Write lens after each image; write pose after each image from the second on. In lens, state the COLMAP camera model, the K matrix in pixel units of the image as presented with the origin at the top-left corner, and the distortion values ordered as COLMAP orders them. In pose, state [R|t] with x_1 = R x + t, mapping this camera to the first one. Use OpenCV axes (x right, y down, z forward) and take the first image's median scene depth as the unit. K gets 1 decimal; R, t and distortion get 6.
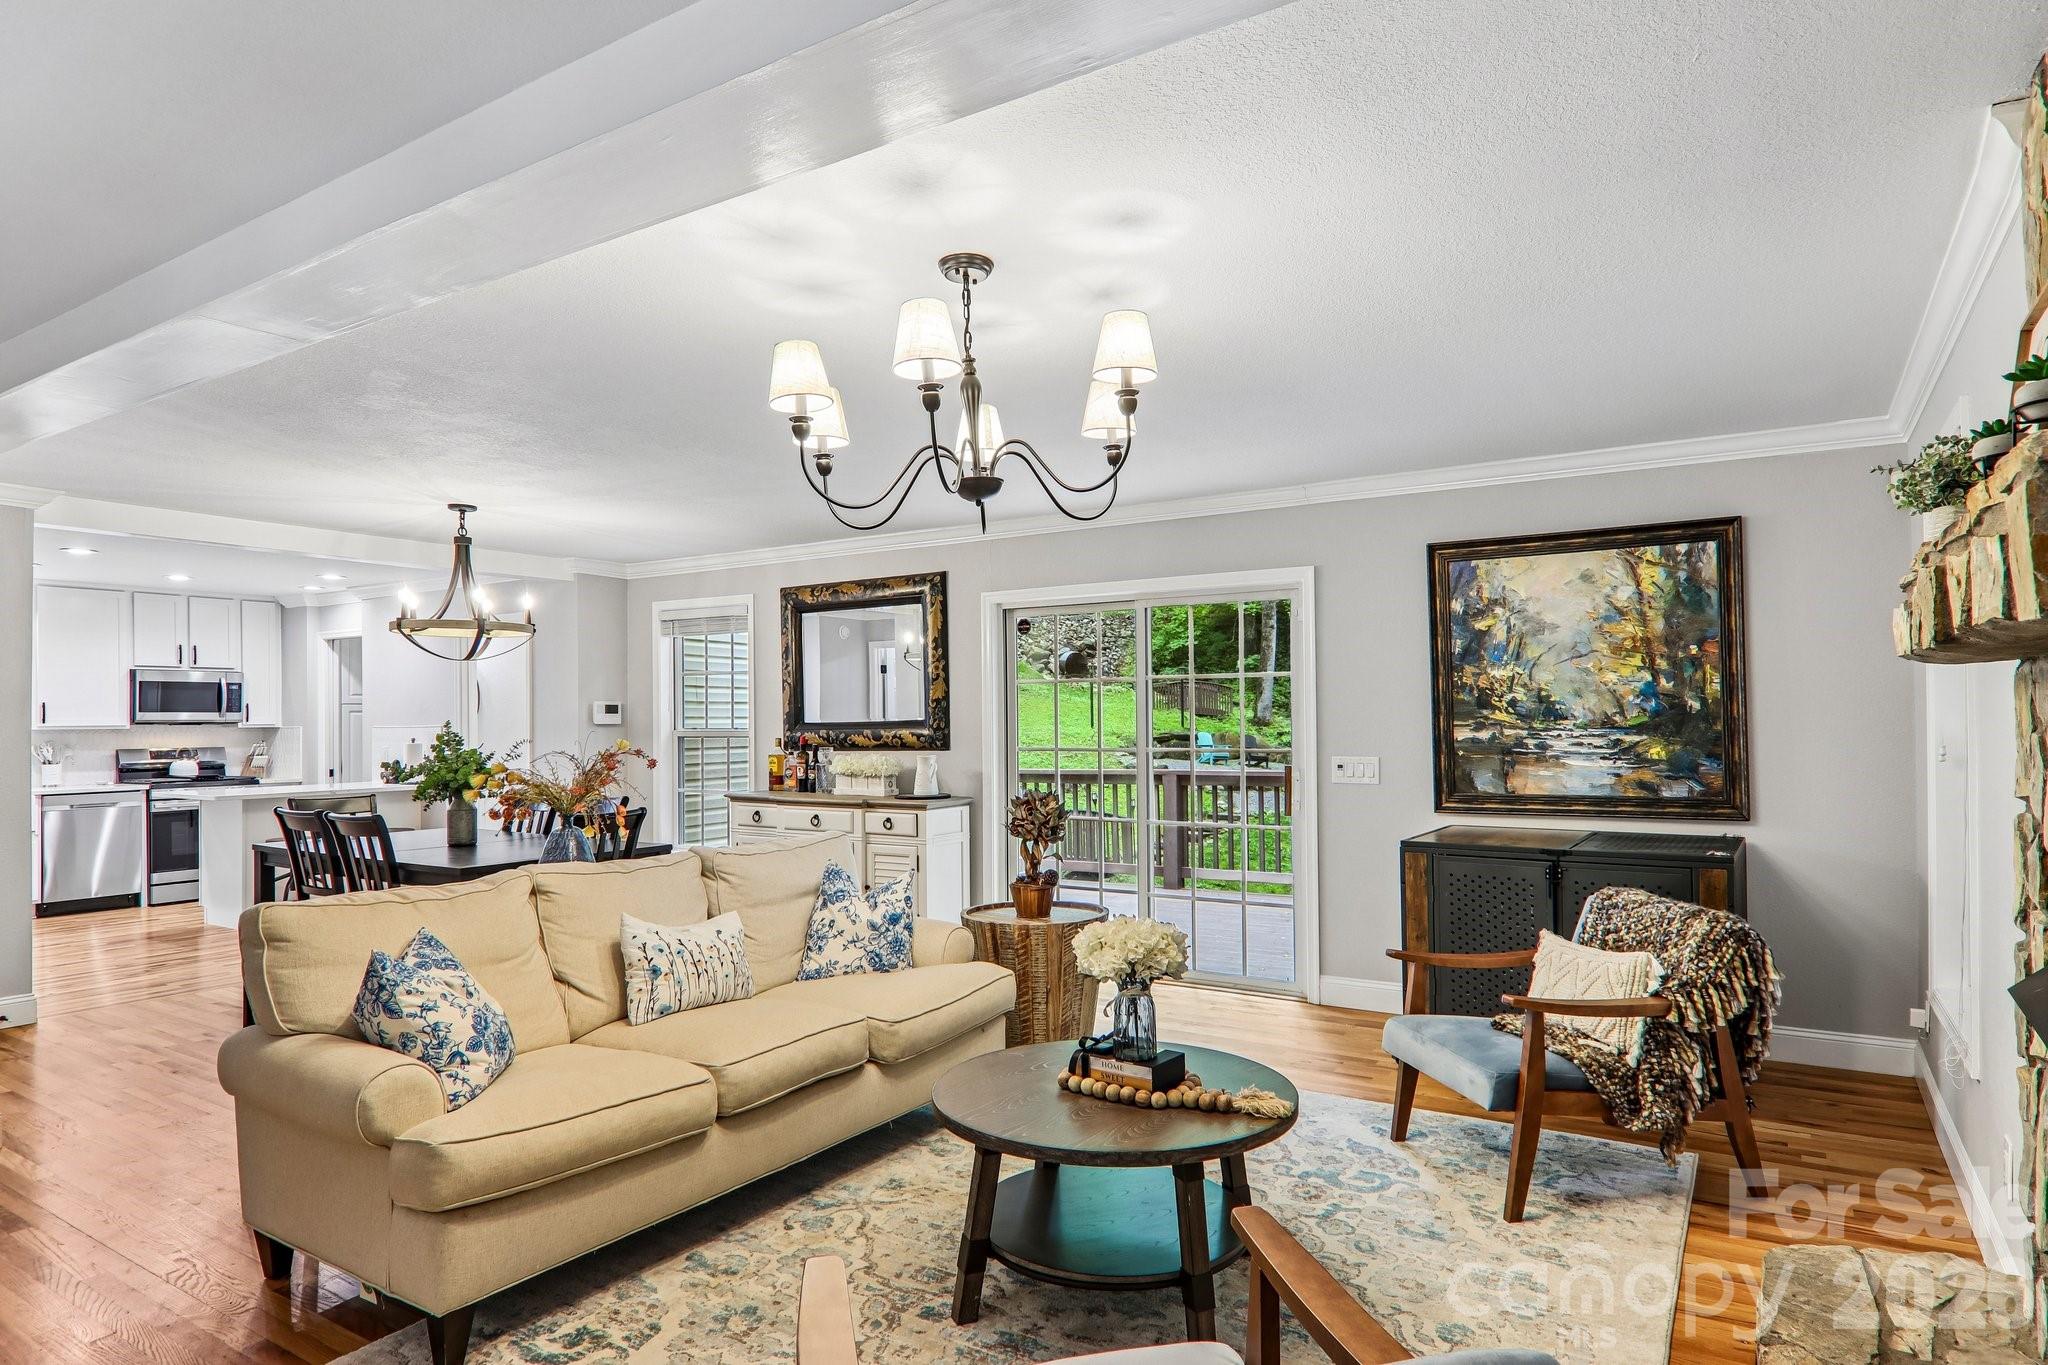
lens RADIAL K [[1142.1, 0, 1035.8], [0, 1142.1, 703.9], [0, 0, 1]] dist [0.001962, -0.019845]
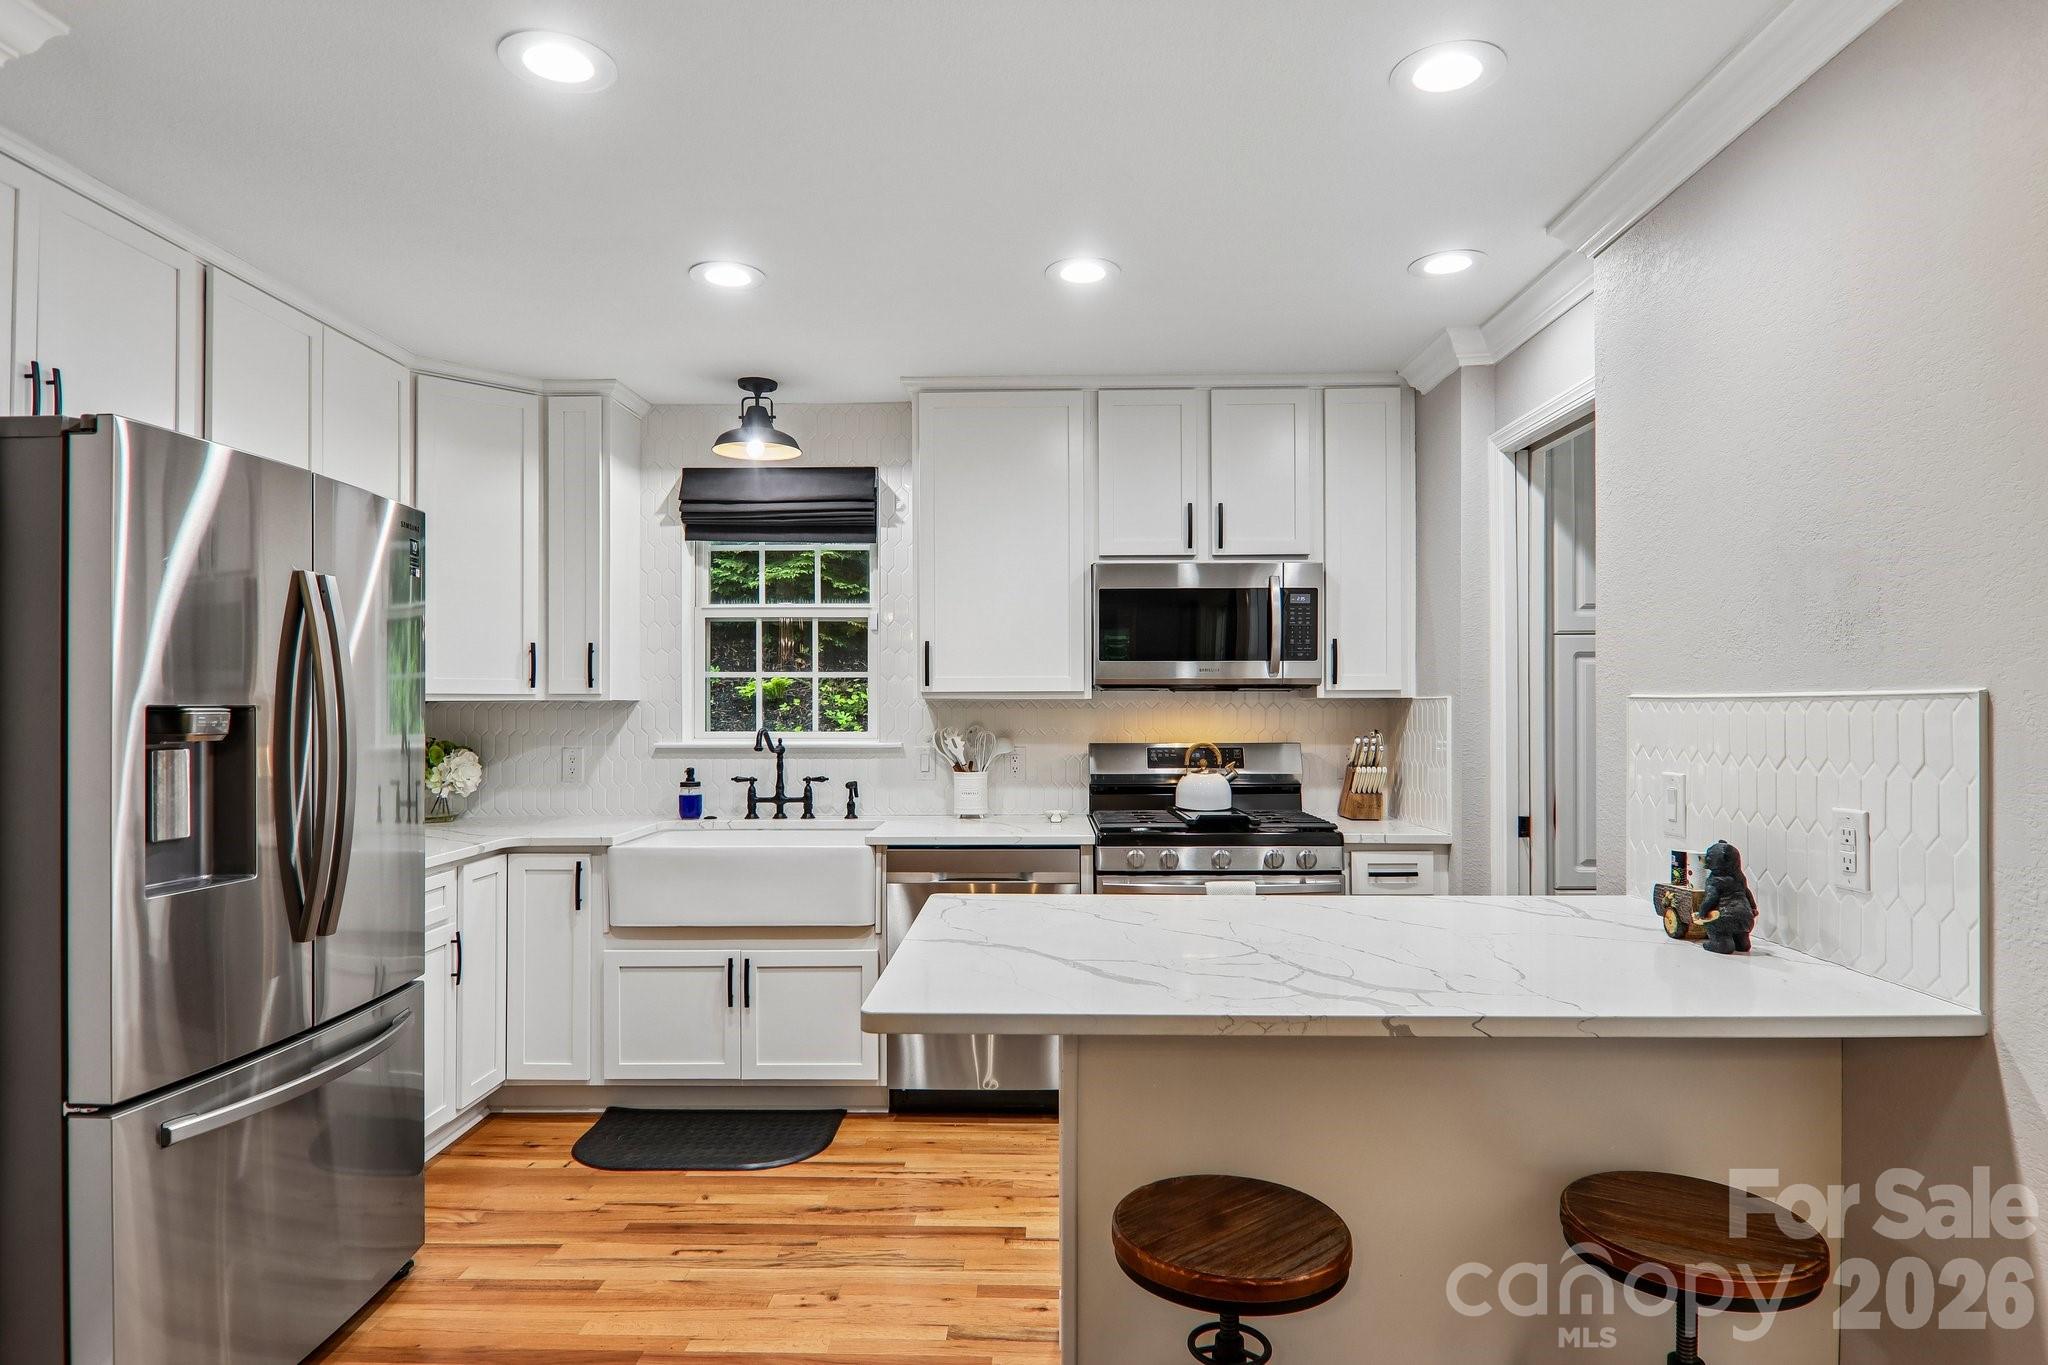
lens RADIAL K [[1136.8, 0, 1021.9], [0, 1136.8, 706.0], [0, 0, 1]] dist [0.001822, -0.019121]
pose [[0.499859, 0.010180, -0.866047, -0.738847], [0.009376, 0.999809, 0.017164, 0.029121], [0.866056, -0.016700, 0.499667, 1.302696]]
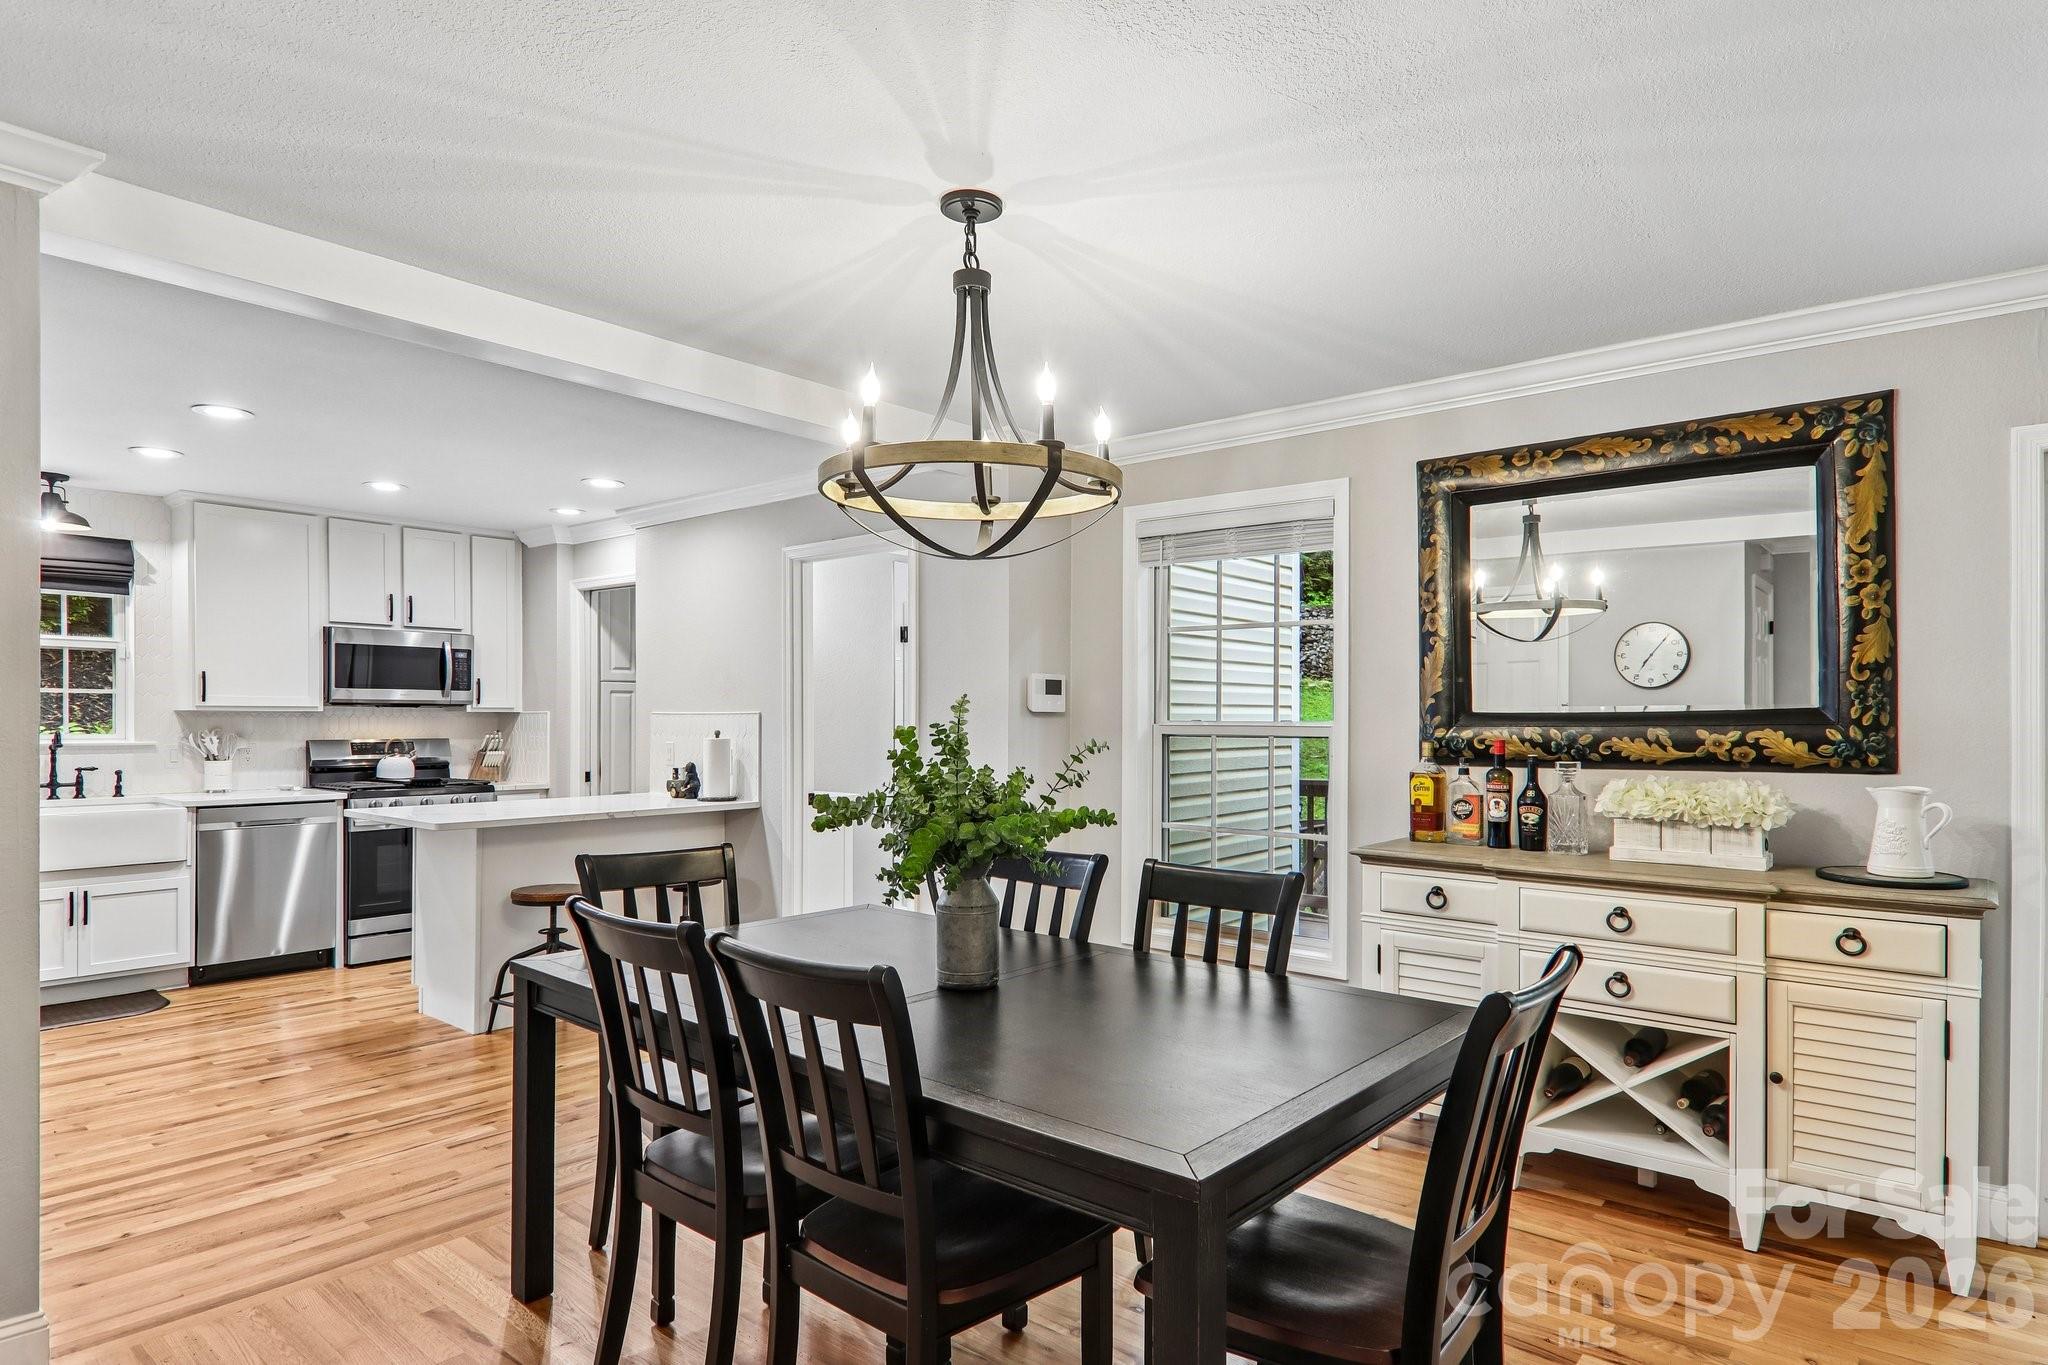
lens RADIAL K [[1142.1, 0, 1035.8], [0, 1142.1, 703.9], [0, 0, 1]] dist [0.001962, -0.019845]
pose [[0.990162, 0.010730, -0.139515, -0.456215], [-0.010328, 0.999940, 0.003601, 0.017638], [0.139545, -0.002125, 0.990213, 0.627646]]
